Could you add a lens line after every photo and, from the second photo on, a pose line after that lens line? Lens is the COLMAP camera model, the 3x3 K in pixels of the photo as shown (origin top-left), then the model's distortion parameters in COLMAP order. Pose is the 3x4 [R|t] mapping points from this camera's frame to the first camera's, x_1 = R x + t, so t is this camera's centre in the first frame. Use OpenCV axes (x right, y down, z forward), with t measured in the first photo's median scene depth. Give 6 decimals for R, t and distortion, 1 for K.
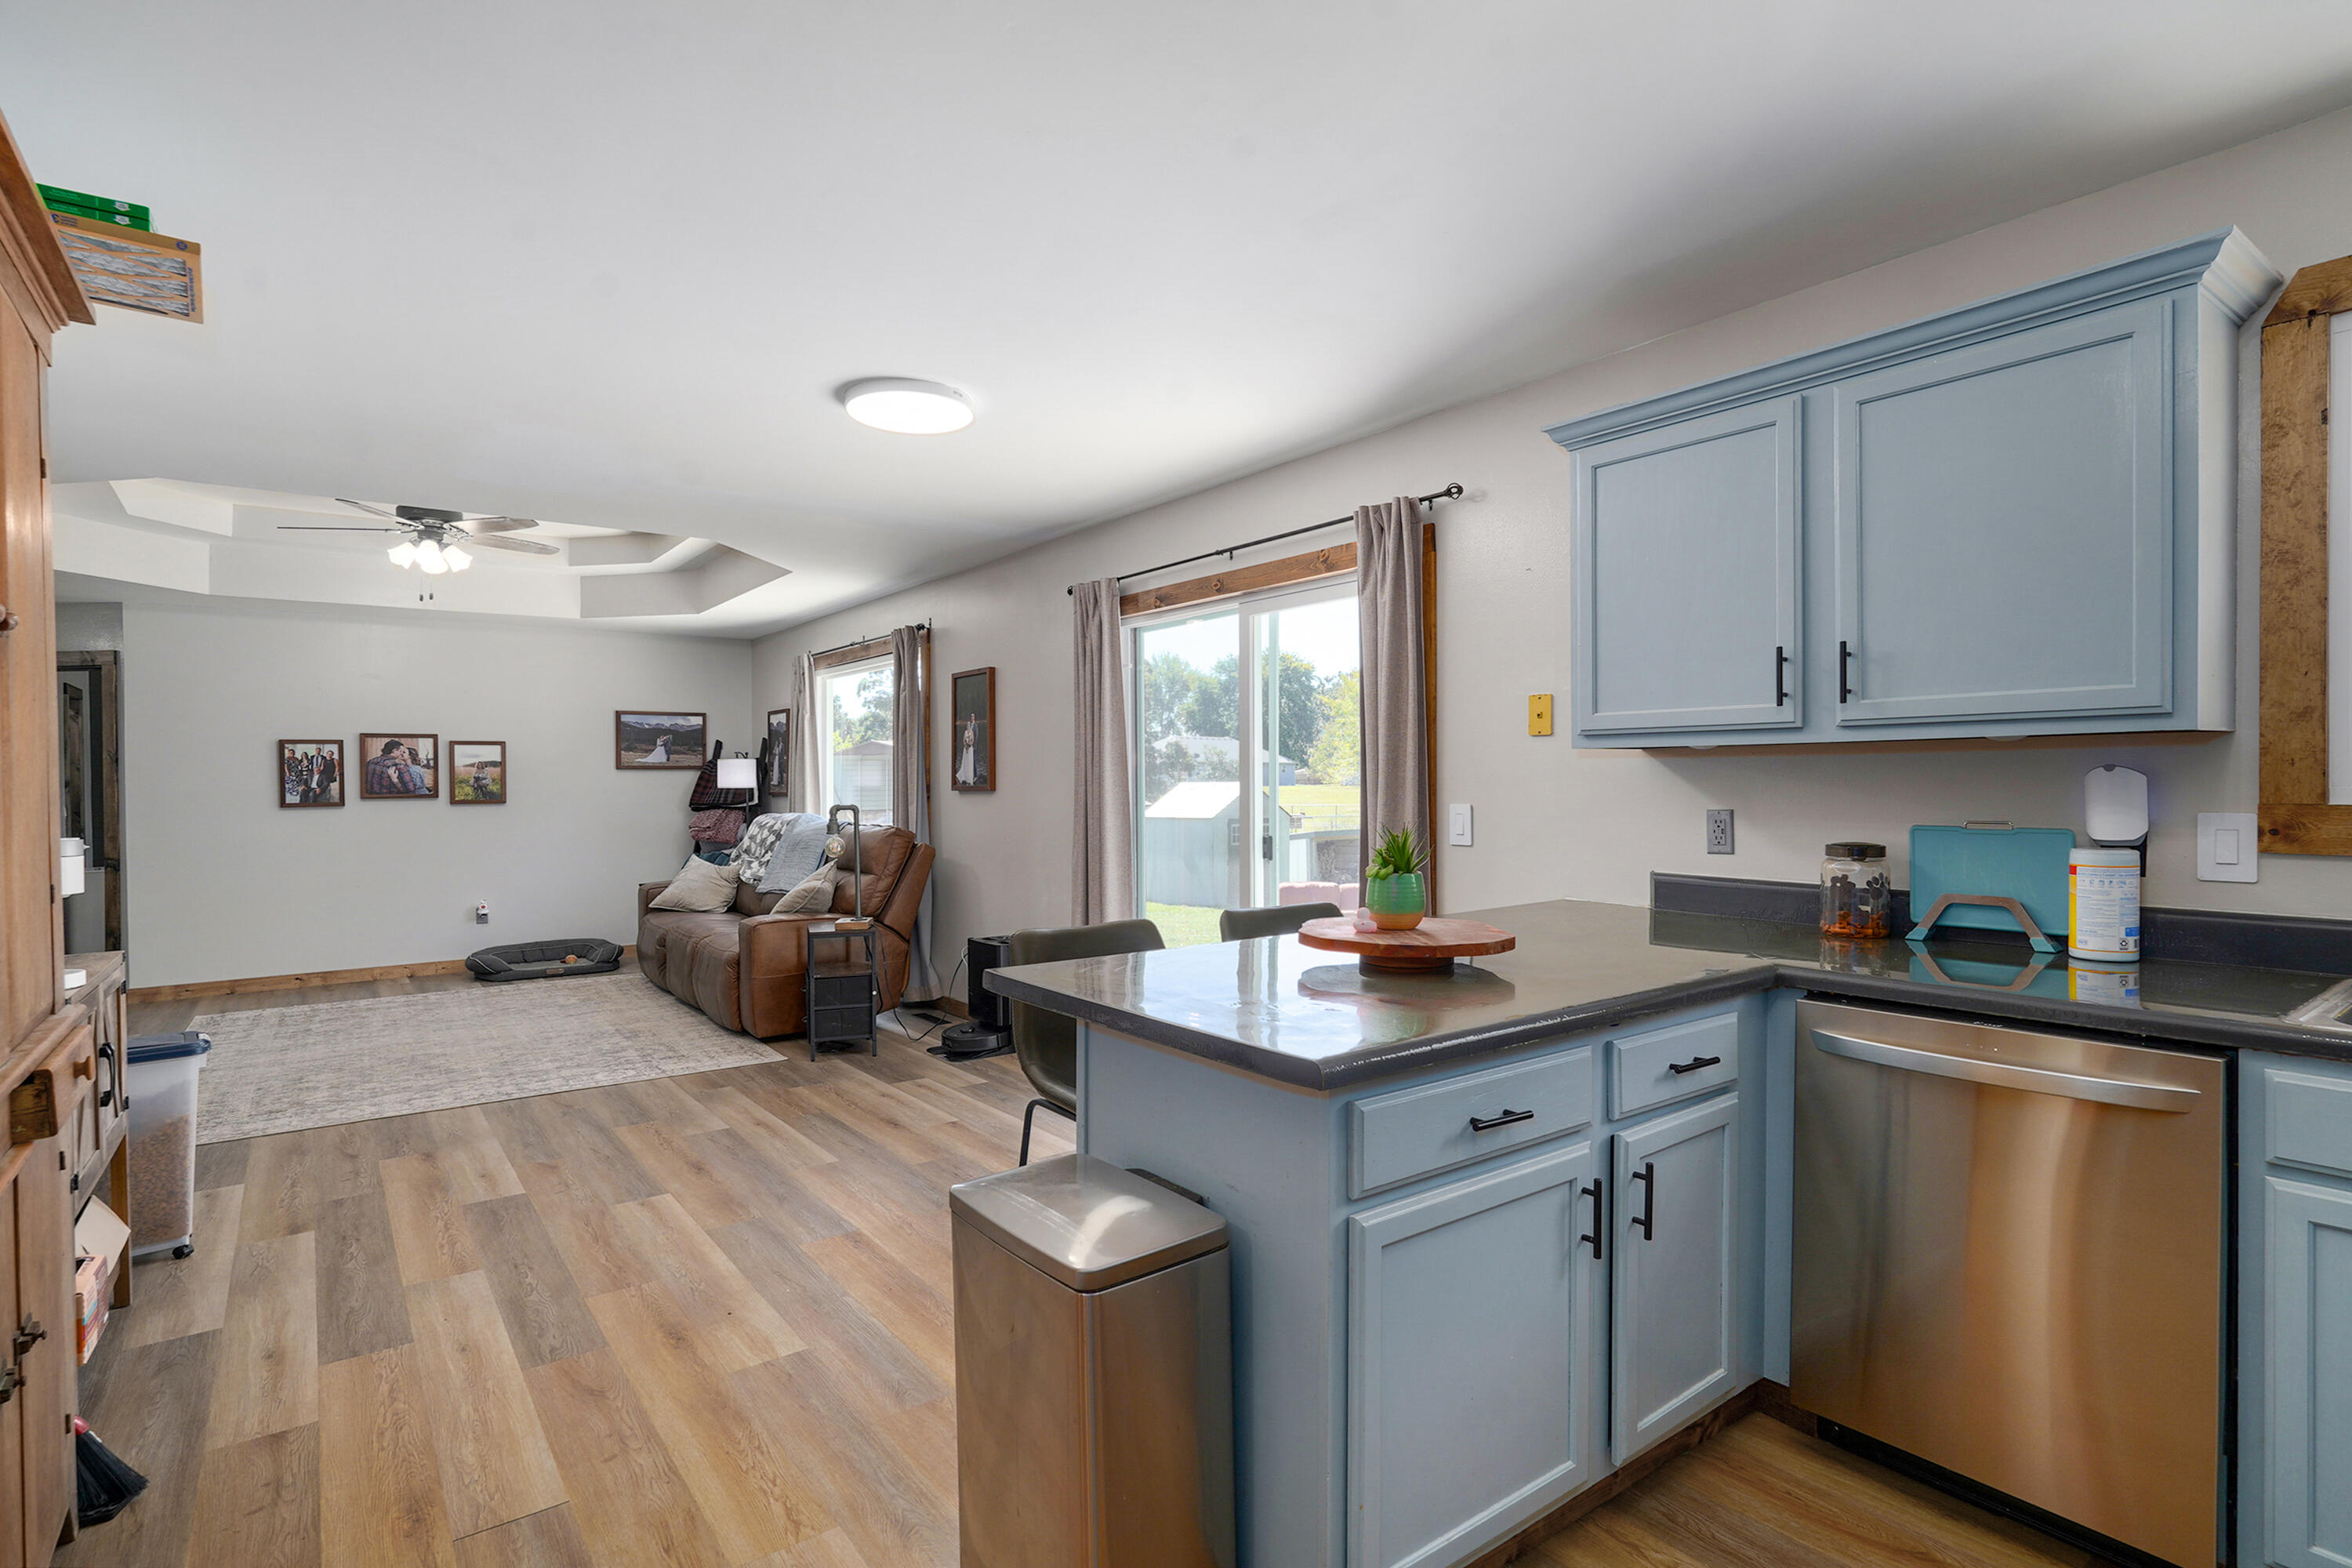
lens RADIAL K [[1136.7, 0, 1152.5], [0, 1136.7, 785.4], [0, 0, 1]] dist [-0.004679, 0.002362]
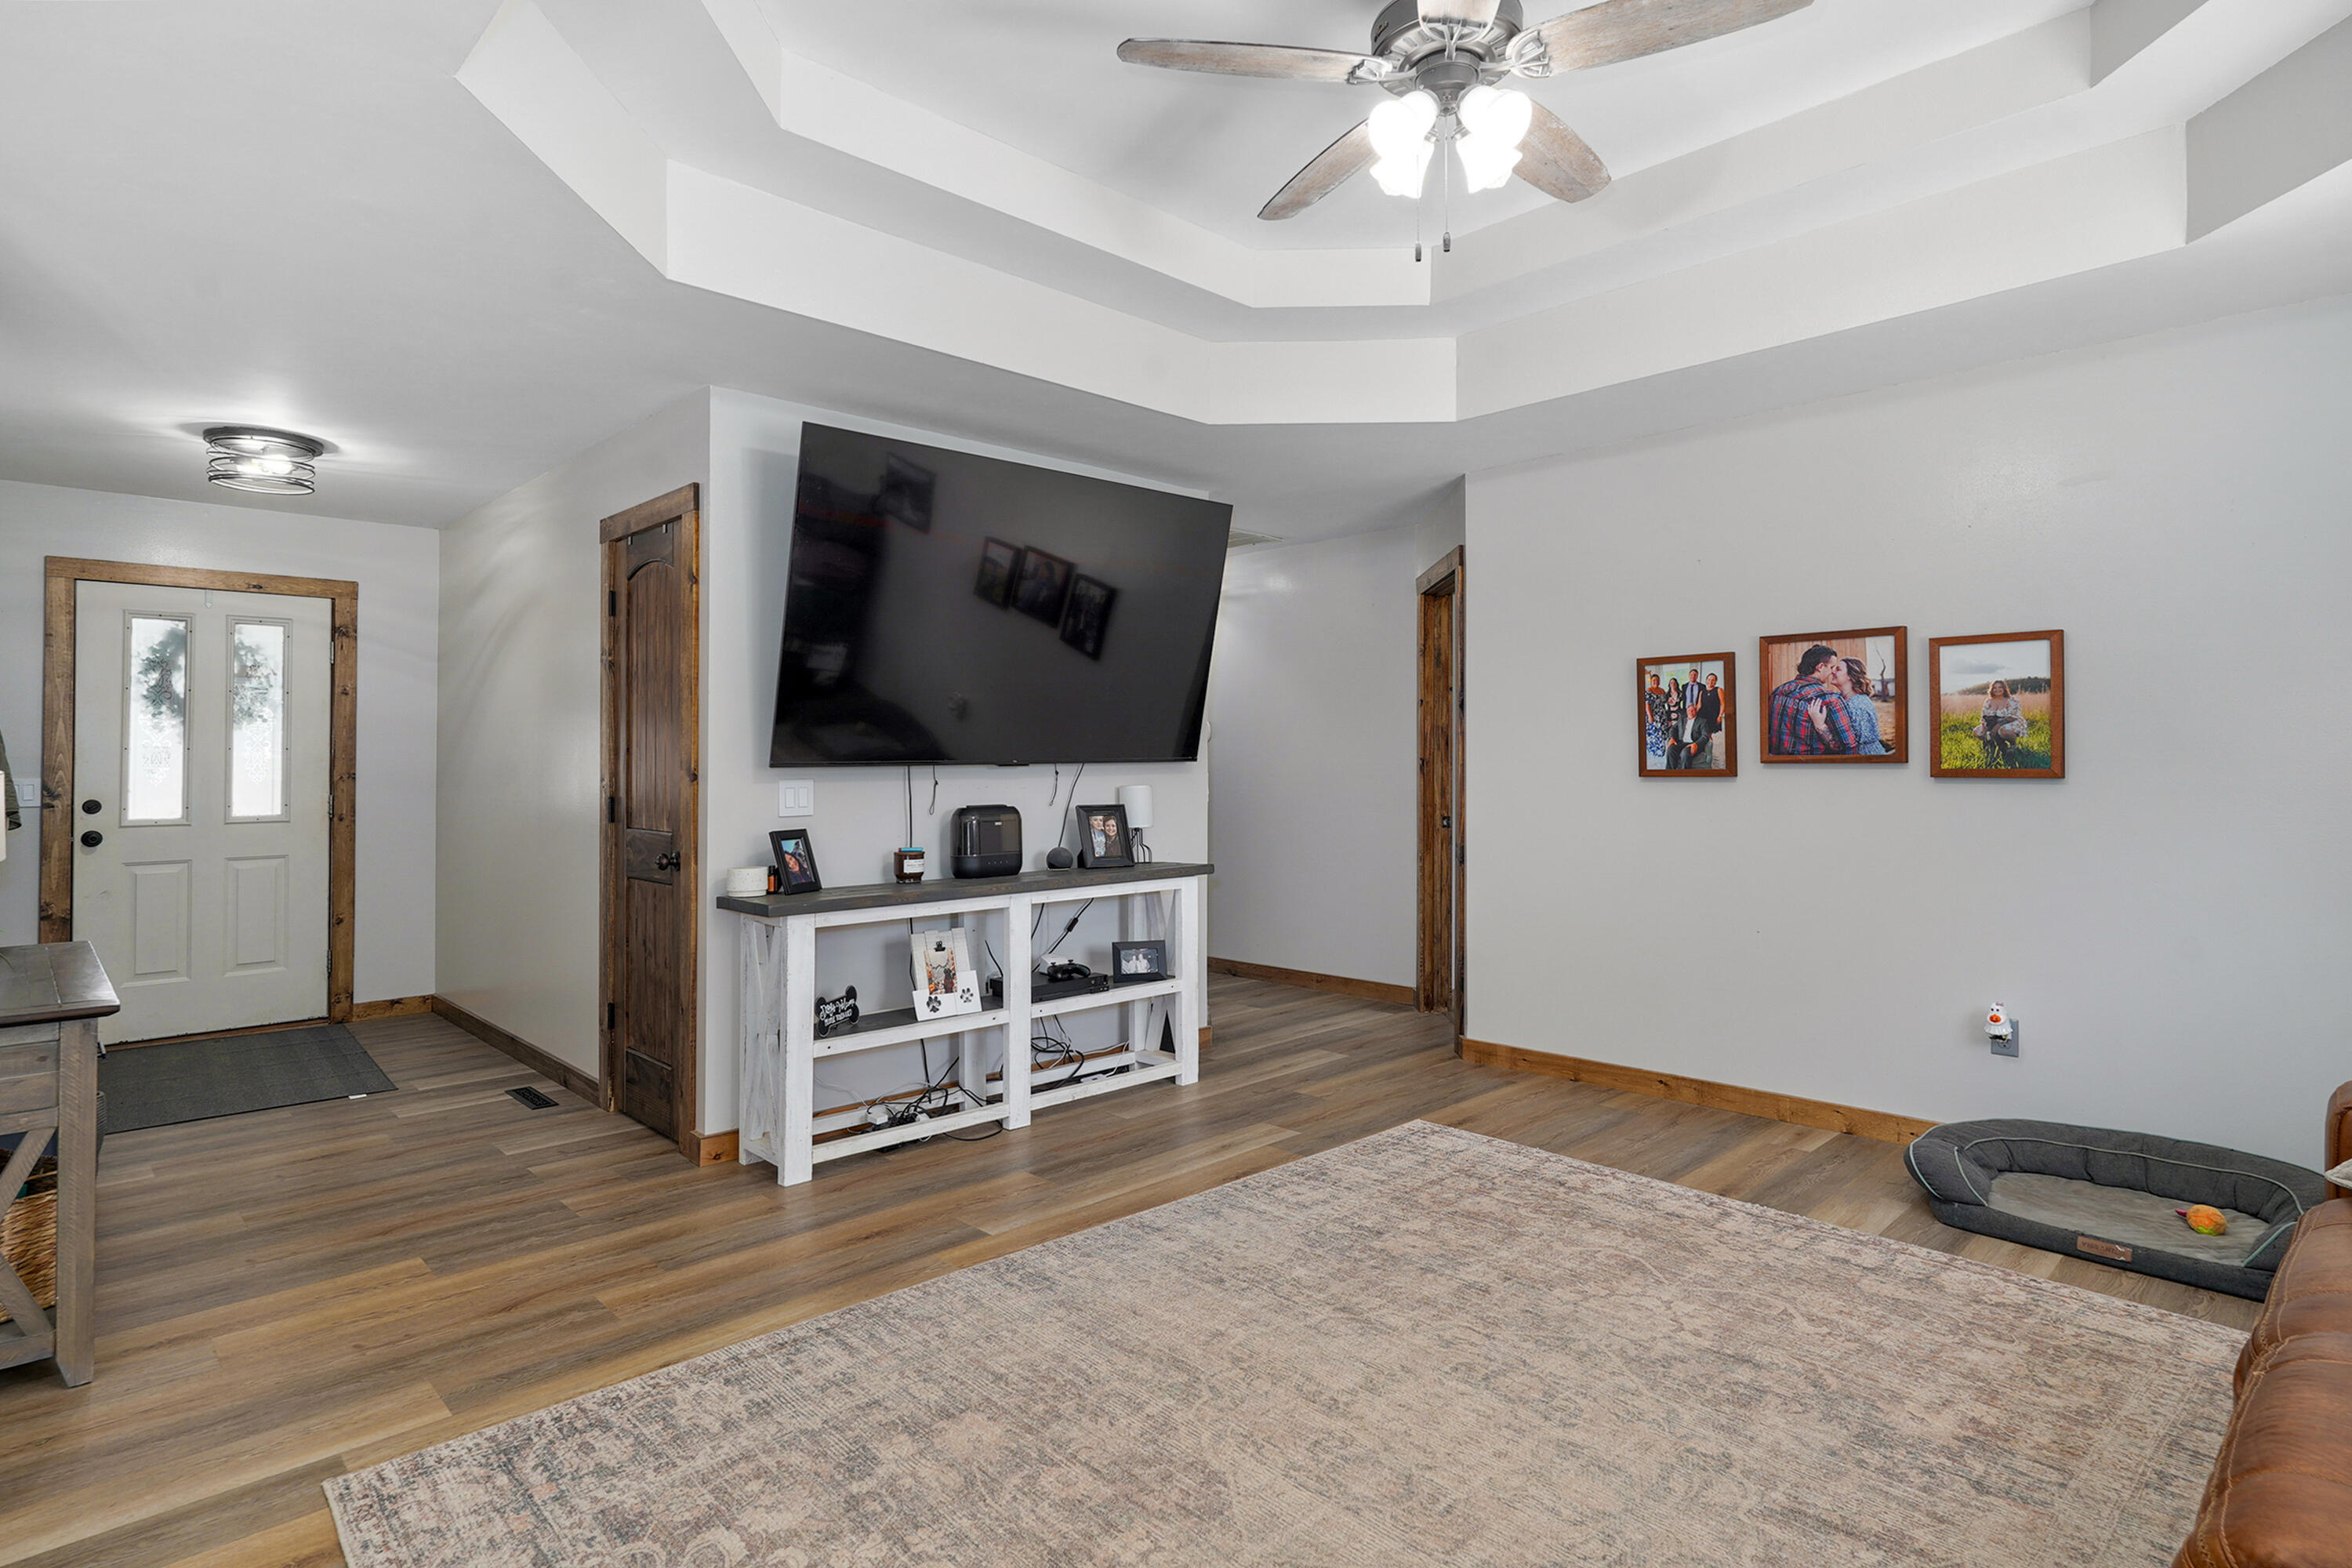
lens RADIAL K [[1223.3, 0, 1167.5], [0, 1223.3, 740.0], [0, 0, 1]] dist [-0.000514, 0.001450]
pose [[0.119304, -0.006561, -0.992836, -0.170718], [0.002345, 0.999977, -0.006327, 0.003951], [0.992855, -0.001574, 0.119317, 0.647625]]
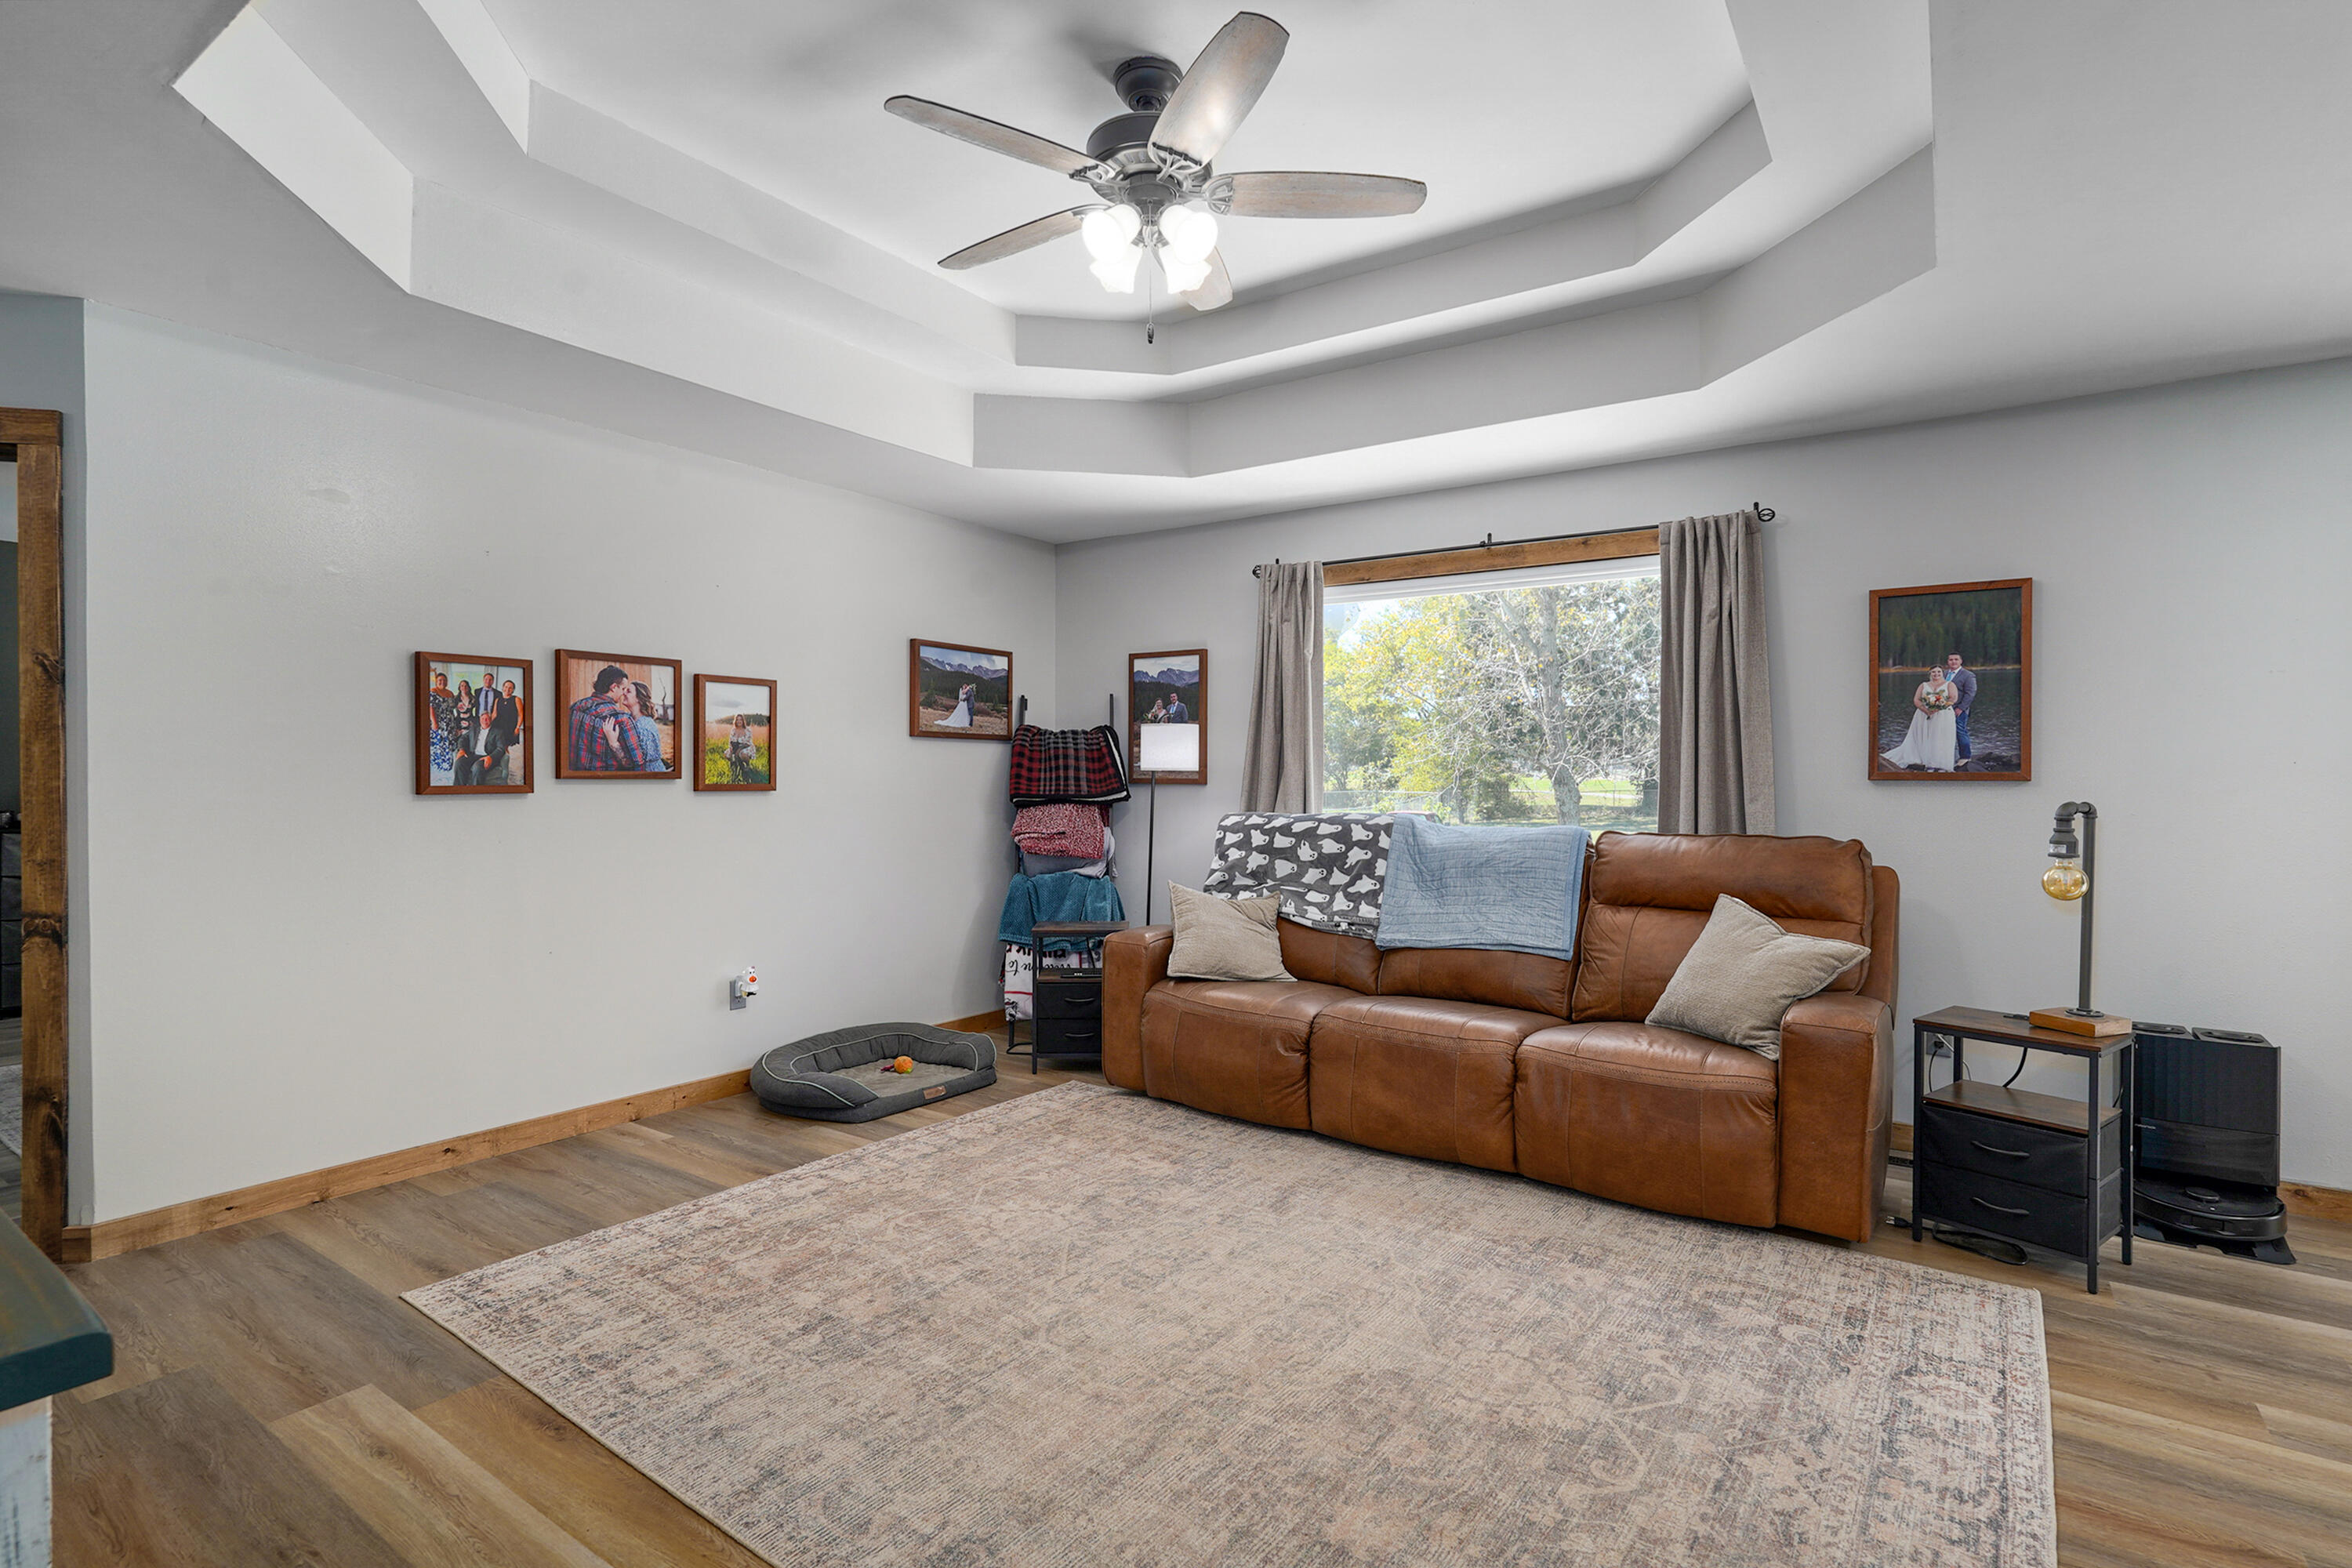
lens RADIAL K [[1136.7, 0, 1185.7], [0, 1136.7, 786.7], [0, 0, 1]] dist [-0.004679, 0.002362]
pose [[0.950182, 0.012687, 0.311437, -0.575446], [-0.014358, 0.999892, 0.003071, 0.009425], [-0.311365, -0.007389, 0.950262, 0.421910]]
